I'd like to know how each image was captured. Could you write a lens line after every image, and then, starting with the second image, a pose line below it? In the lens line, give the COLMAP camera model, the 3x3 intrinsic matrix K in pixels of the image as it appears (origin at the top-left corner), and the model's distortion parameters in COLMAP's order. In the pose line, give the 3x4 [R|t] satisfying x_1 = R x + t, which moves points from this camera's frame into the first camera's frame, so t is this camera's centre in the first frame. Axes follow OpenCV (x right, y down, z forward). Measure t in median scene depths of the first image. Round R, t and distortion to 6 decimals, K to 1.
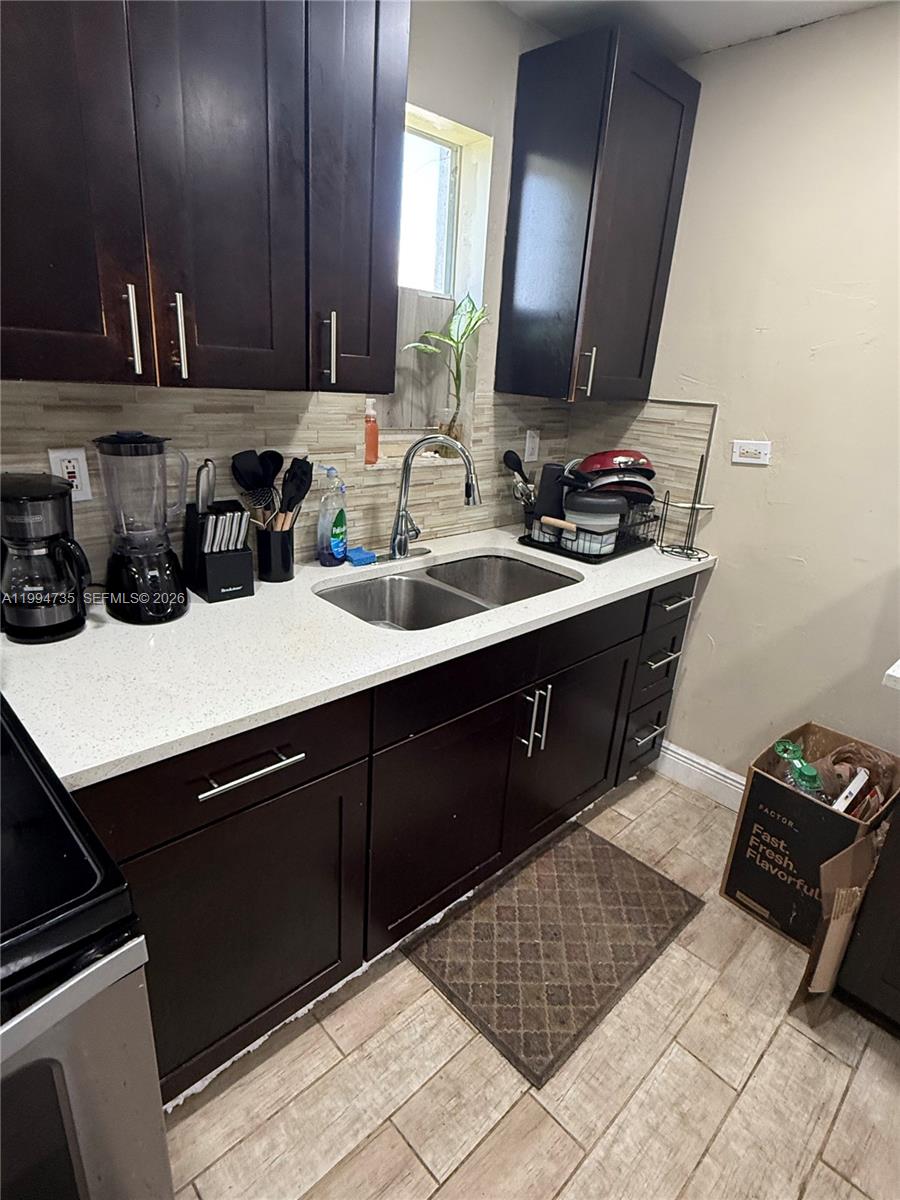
lens RADIAL K [[643.4, 0, 448.9], [0, 643.4, 600.0], [0, 0, 1]] dist [0.000752, -0.000257]
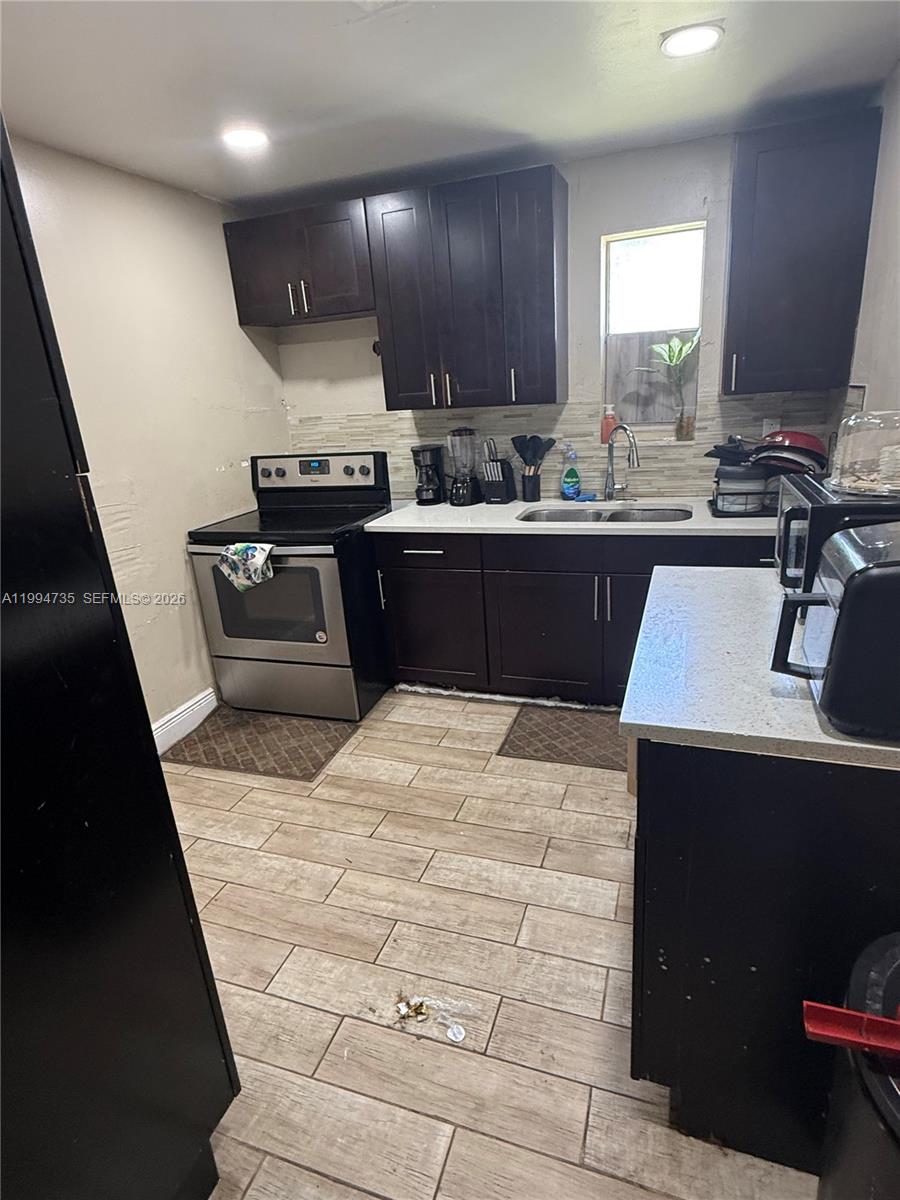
lens RADIAL K [[643.4, 0, 448.3], [0, 643.4, 600.0], [0, 0, 1]] dist [0.000752, -0.000257]
pose [[0.436220, 0.194029, -0.878672, 1.278112], [-0.217390, 0.970276, 0.106333, 0.096220], [0.873186, 0.144630, 0.465434, -0.078960]]
